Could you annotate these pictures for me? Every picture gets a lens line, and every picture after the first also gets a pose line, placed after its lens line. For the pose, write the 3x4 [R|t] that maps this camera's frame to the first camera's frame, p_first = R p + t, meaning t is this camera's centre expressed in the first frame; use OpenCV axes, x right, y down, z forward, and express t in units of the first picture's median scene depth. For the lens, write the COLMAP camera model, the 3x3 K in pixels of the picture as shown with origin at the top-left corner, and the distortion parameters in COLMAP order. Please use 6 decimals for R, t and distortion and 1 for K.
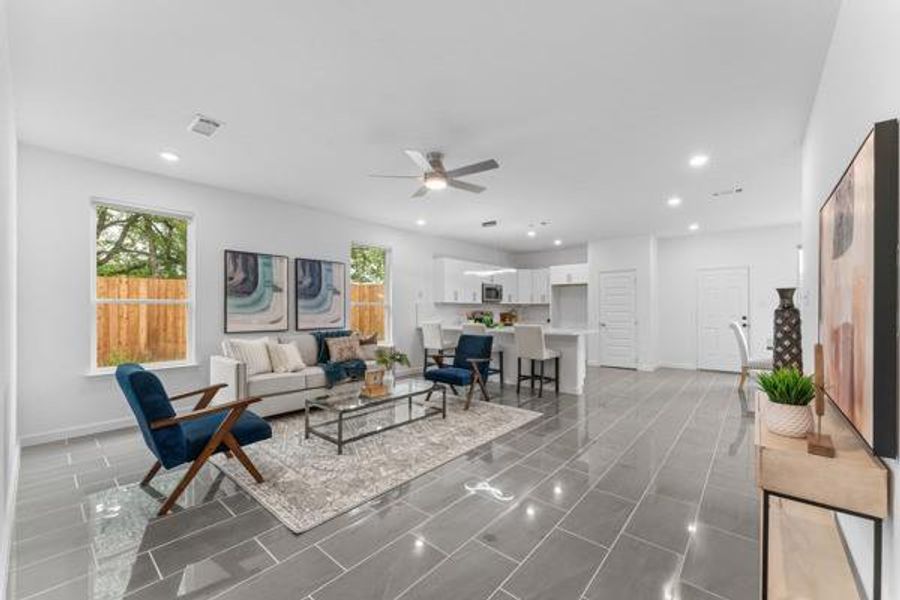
lens RADIAL K [[360.6, 0, 448.7], [0, 360.6, 307.9], [0, 0, 1]] dist [0.003074, -0.001135]
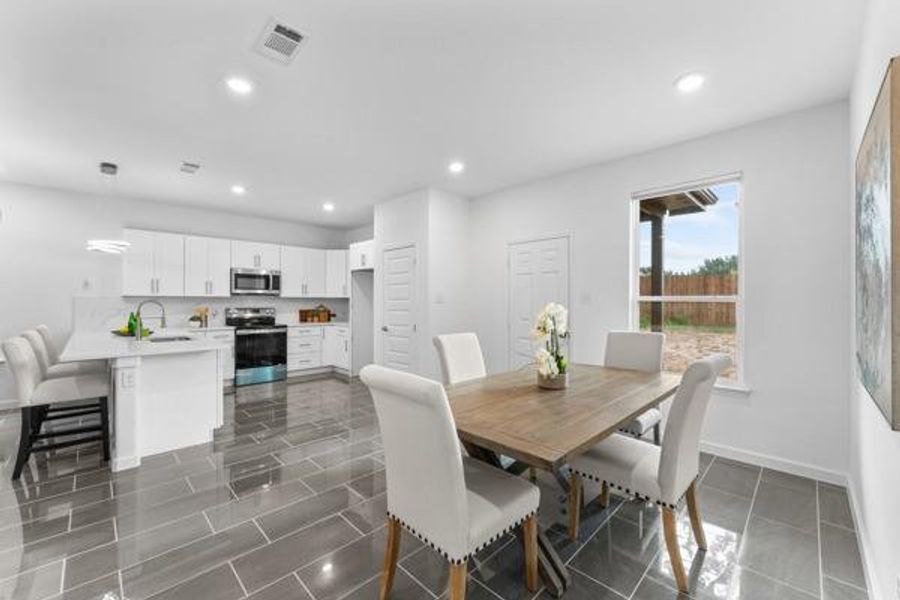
lens RADIAL K [[360.6, 0, 446.0], [0, 360.6, 300.3], [0, 0, 1]] dist [0.003074, -0.001135]
pose [[0.996311, 0.003431, -0.085749, 0.903386], [-0.003329, 0.999994, 0.001326, -0.012181], [0.085753, -0.001035, 0.996316, 0.523367]]
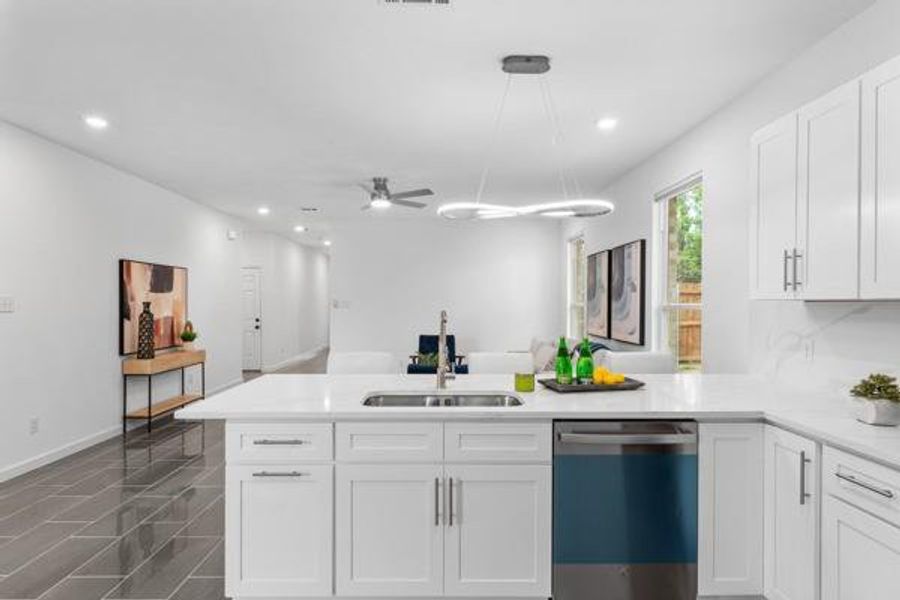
lens RADIAL K [[486.0, 0, 441.3], [0, 486.0, 303.3], [0, 0, 1]] dist [-0.003489, 0.000753]
pose [[-0.758047, -0.000027, -0.652200, 0.560372], [0.001415, 0.999998, -0.001685, -0.016658], [0.652198, -0.002200, -0.758045, 1.562622]]
